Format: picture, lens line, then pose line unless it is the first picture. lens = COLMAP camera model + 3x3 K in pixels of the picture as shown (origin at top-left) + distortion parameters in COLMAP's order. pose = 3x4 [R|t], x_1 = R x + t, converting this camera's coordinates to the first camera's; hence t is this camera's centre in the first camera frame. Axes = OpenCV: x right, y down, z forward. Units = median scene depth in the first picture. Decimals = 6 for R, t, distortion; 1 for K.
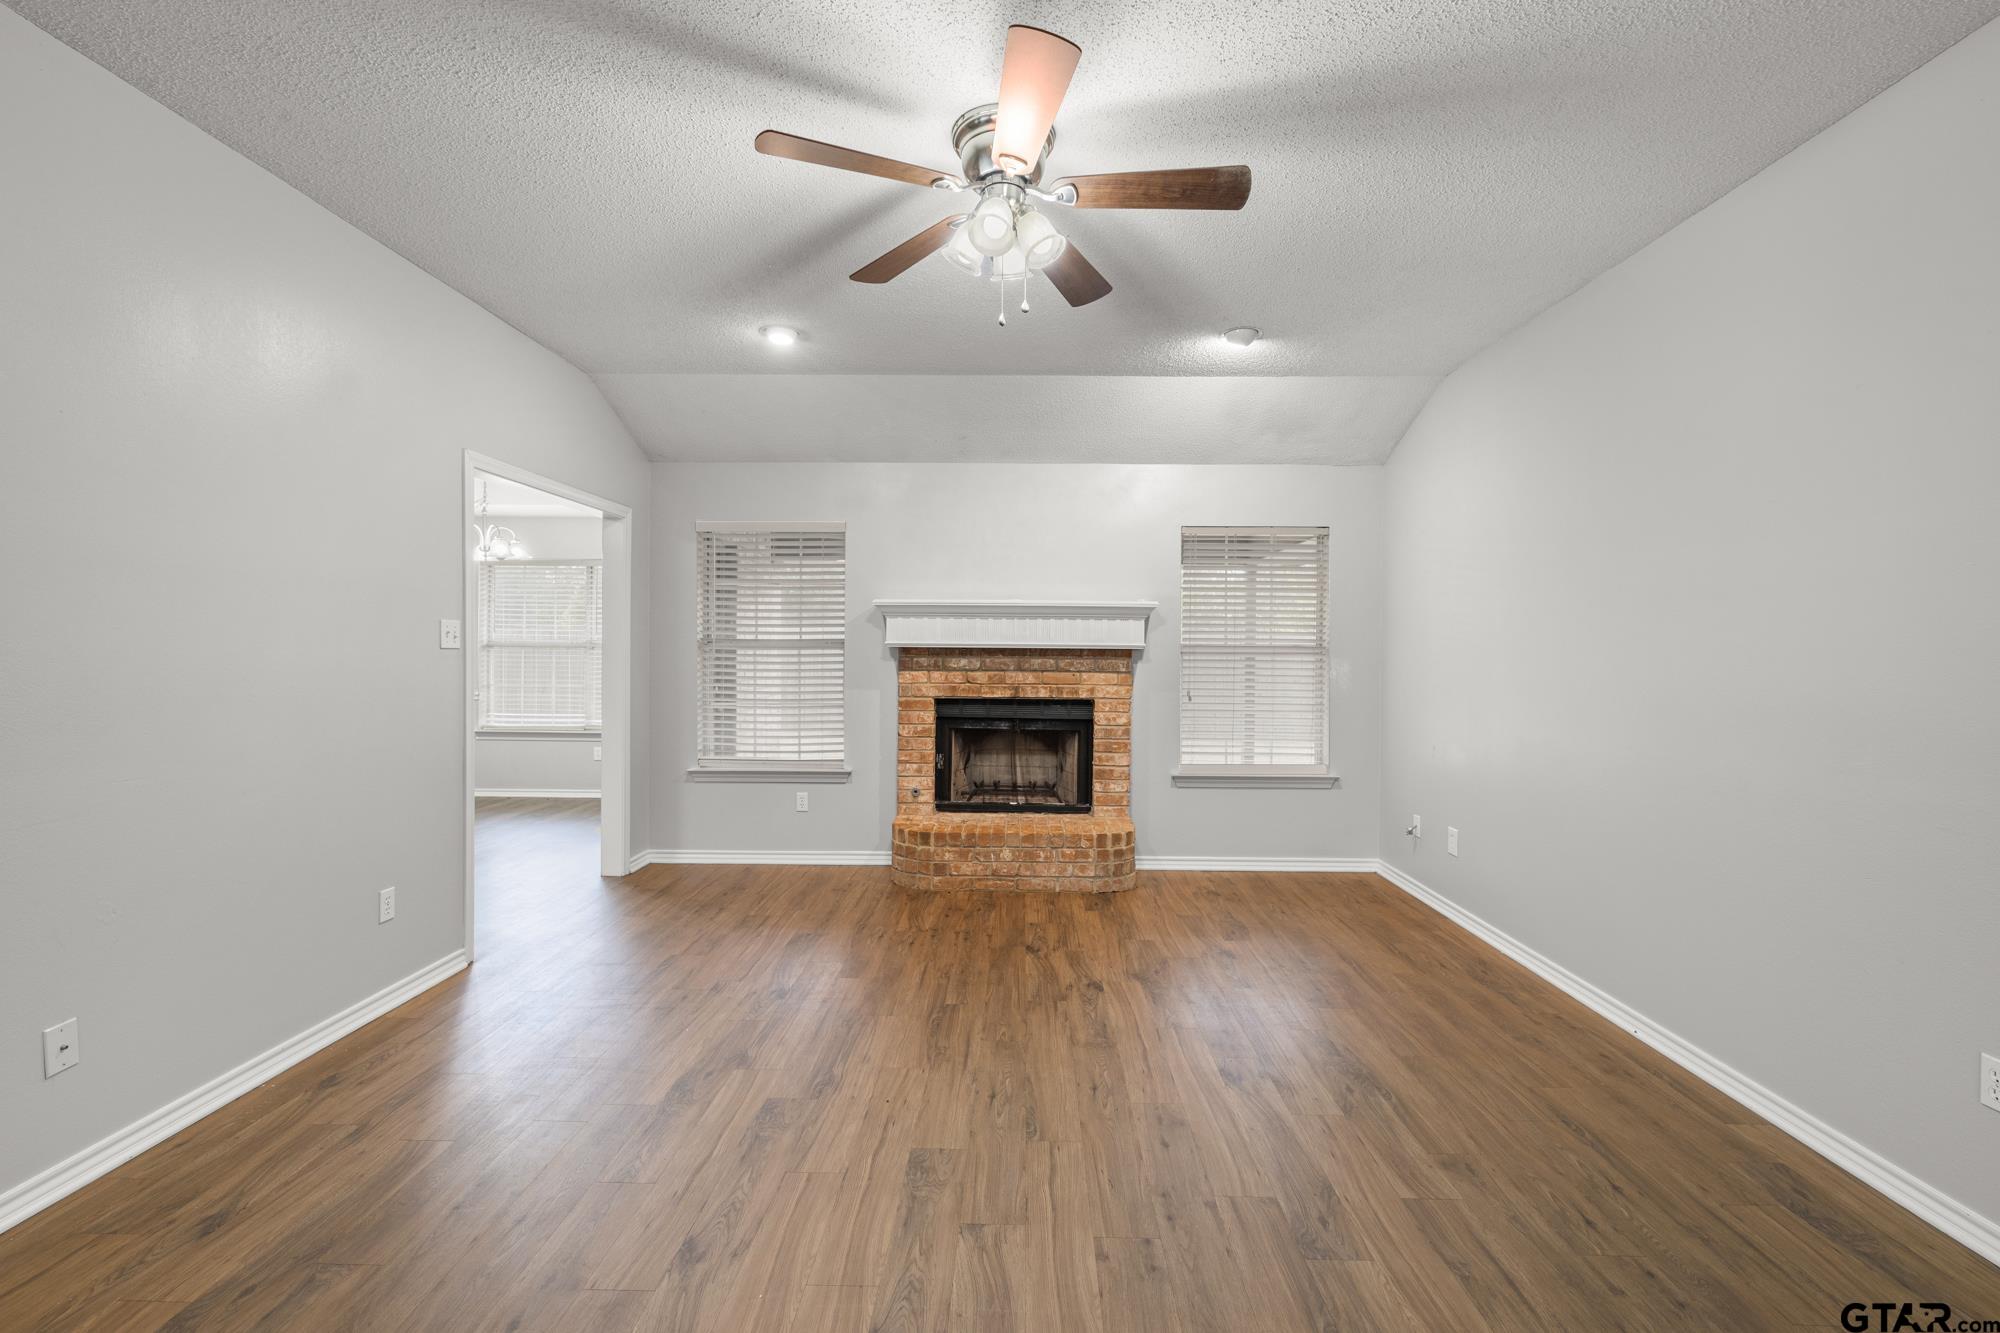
lens RADIAL K [[852.8, 0, 999.6], [0, 852.8, 653.1], [0, 0, 1]] dist [0.002399, 0.000058]
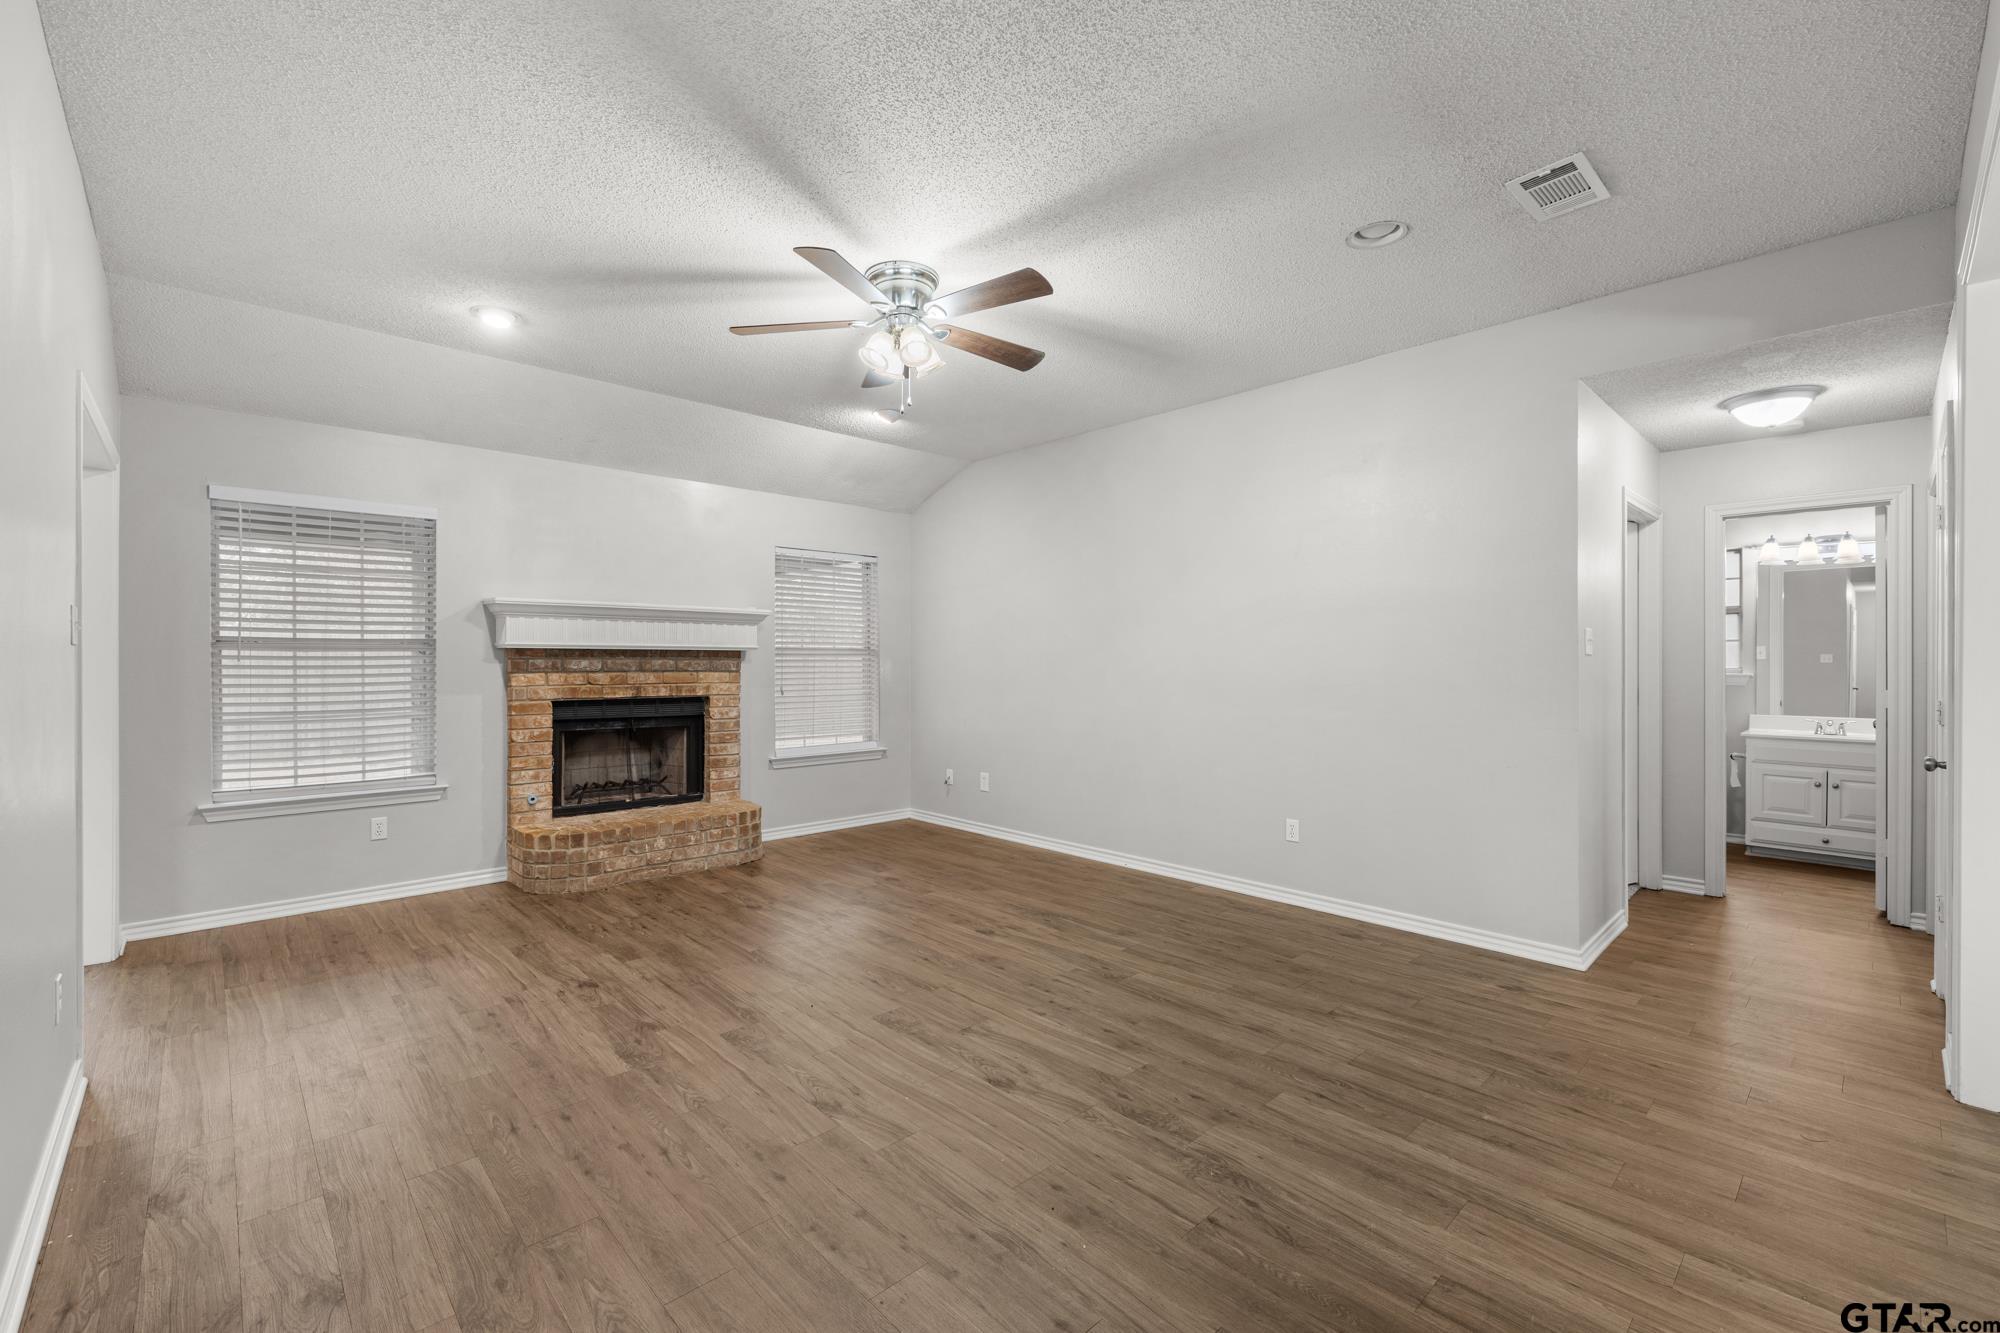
lens RADIAL K [[838.5, 0, 995.7], [0, 838.5, 658.2], [0, 0, 1]] dist [0.000384, -0.000097]
pose [[0.717328, -0.004525, 0.696721, -0.380028], [0.004380, 0.999988, 0.001986, 0.004538], [-0.696722, 0.001627, 0.717340, -0.037733]]
